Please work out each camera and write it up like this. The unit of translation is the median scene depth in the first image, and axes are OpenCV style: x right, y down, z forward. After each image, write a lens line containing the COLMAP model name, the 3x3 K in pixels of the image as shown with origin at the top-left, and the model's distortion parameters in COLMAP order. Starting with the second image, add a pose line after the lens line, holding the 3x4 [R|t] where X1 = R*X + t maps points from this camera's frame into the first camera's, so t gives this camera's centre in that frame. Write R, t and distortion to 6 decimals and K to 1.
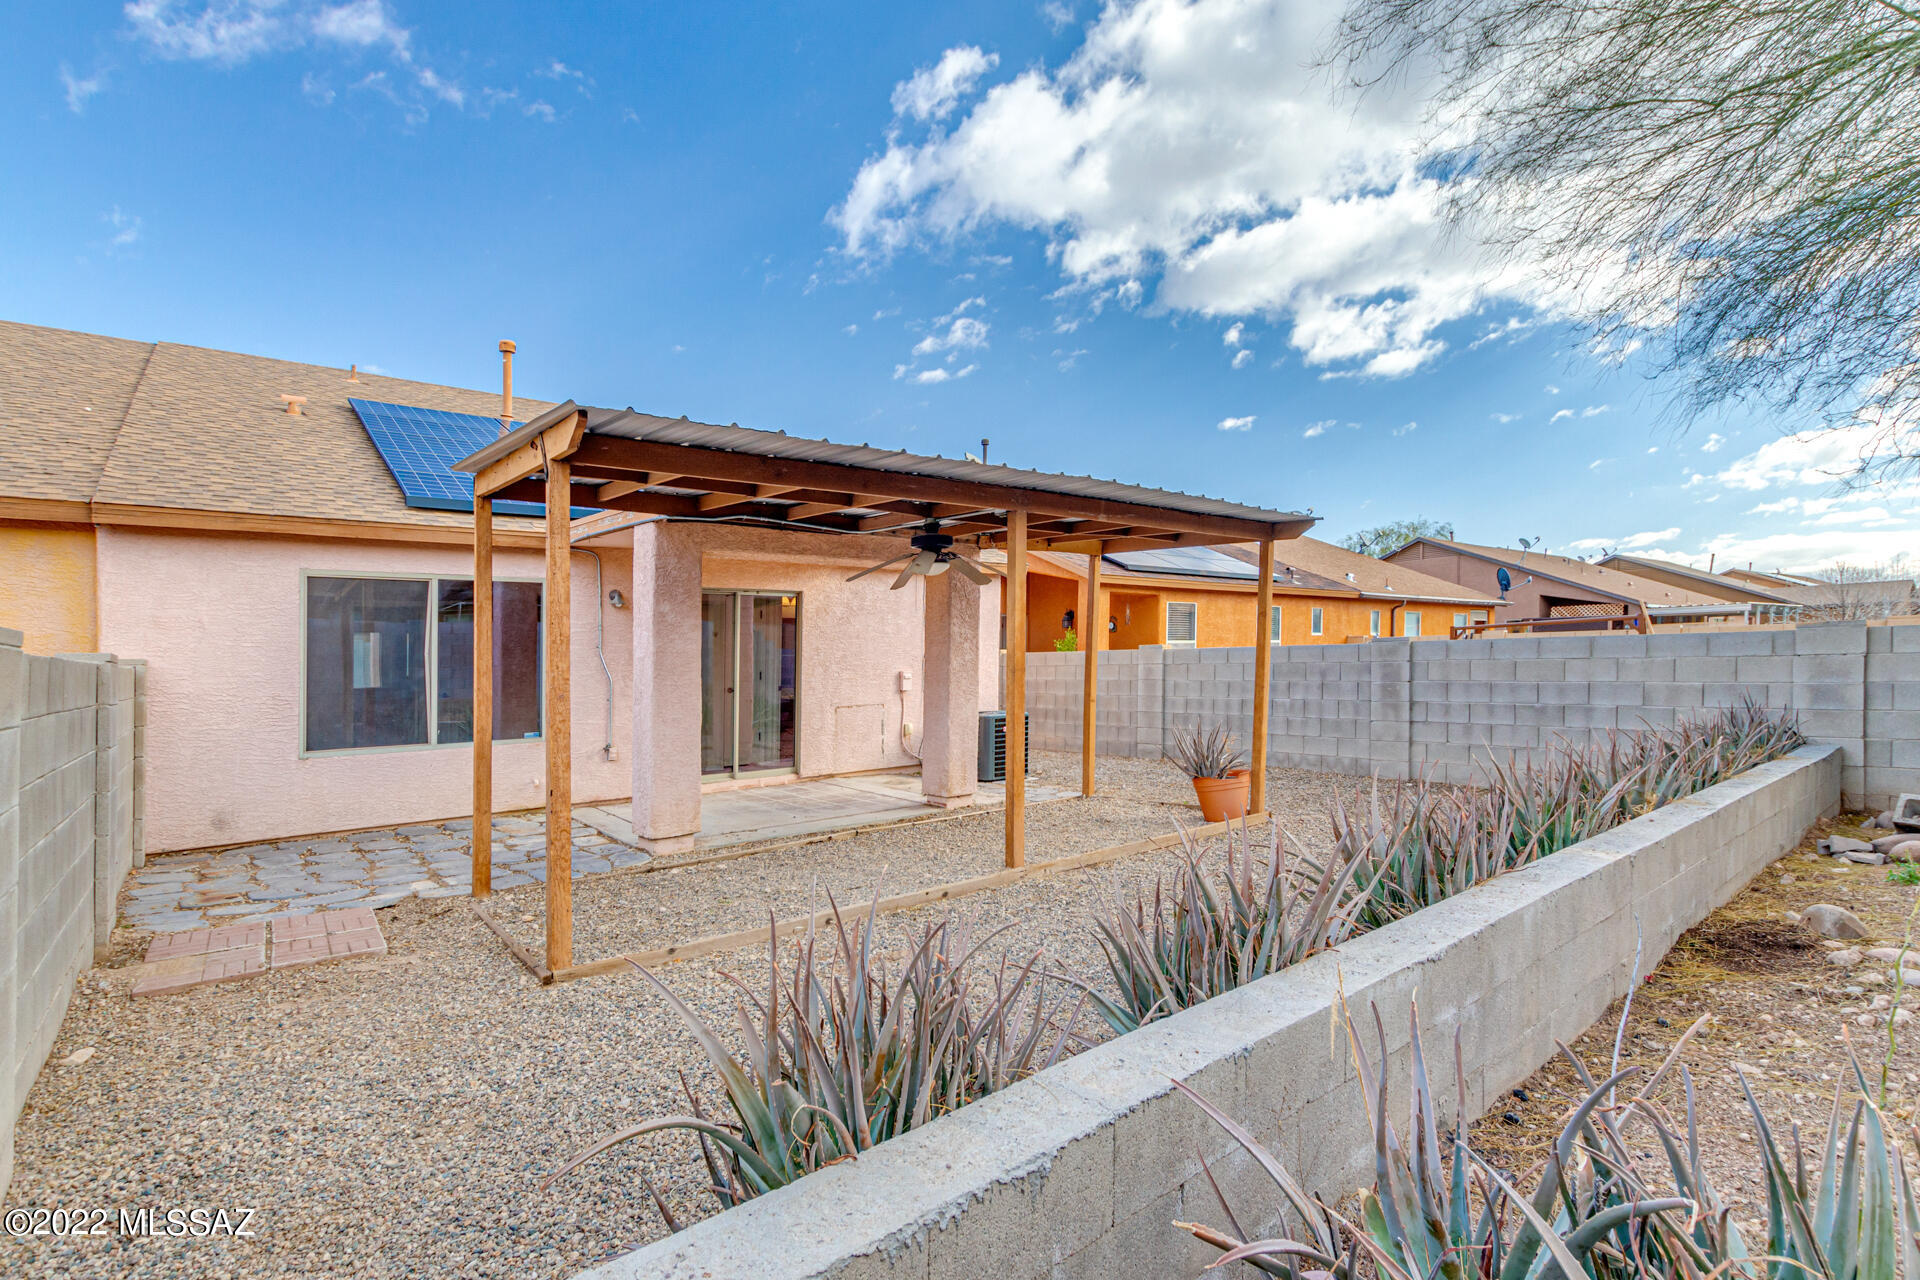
lens RADIAL K [[883.9, 0, 965.2], [0, 883.9, 658.9], [0, 0, 1]] dist [0.004470, -0.003668]
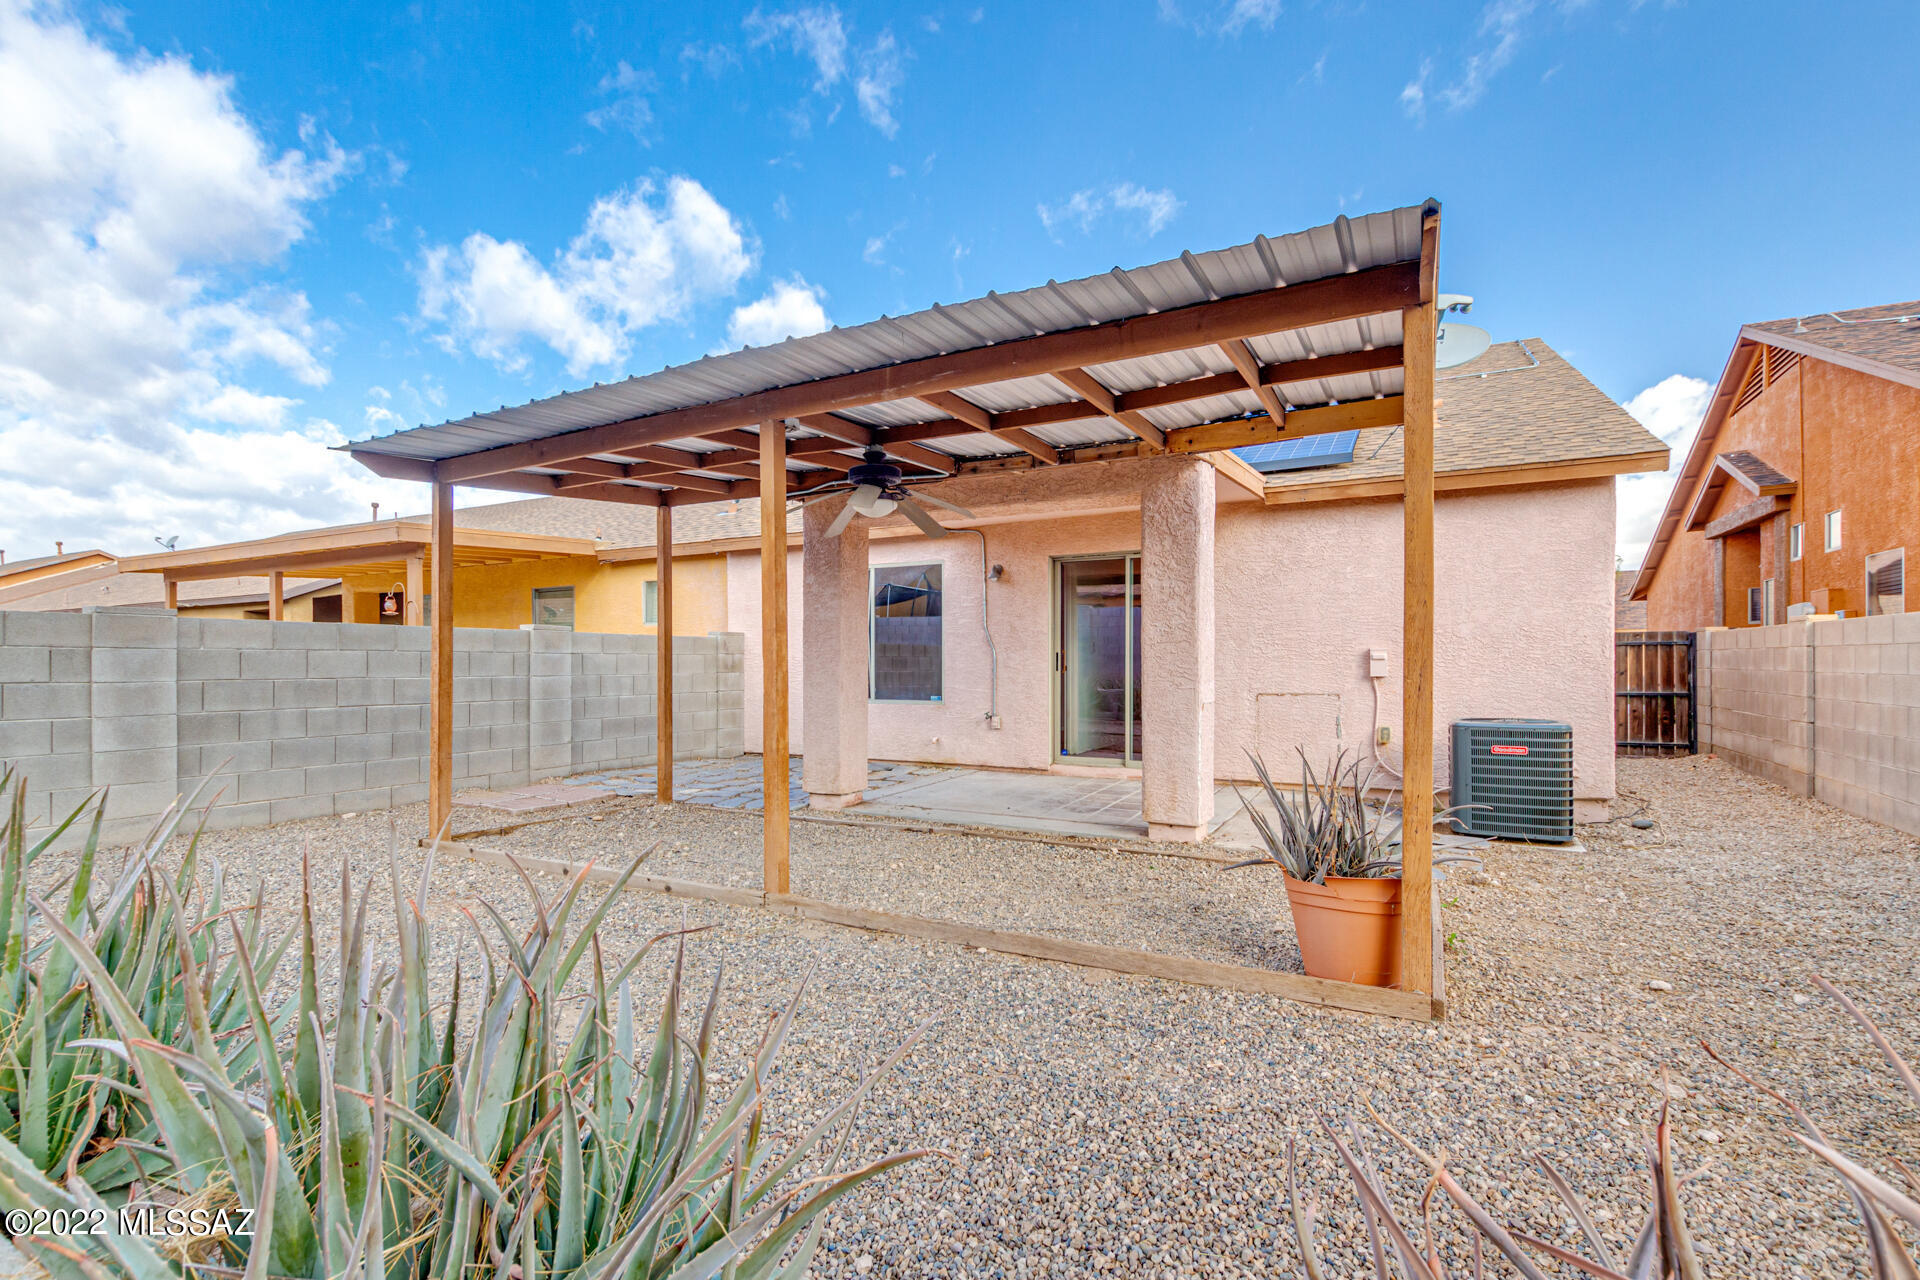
lens RADIAL K [[883.9, 0, 974.8], [0, 883.9, 654.4], [0, 0, 1]] dist [0.004470, -0.003668]
pose [[0.373144, 0.011913, -0.927697, 0.578518], [-0.005062, 0.999929, 0.010804, 0.016951], [0.927760, 0.000664, 0.373178, 0.613288]]
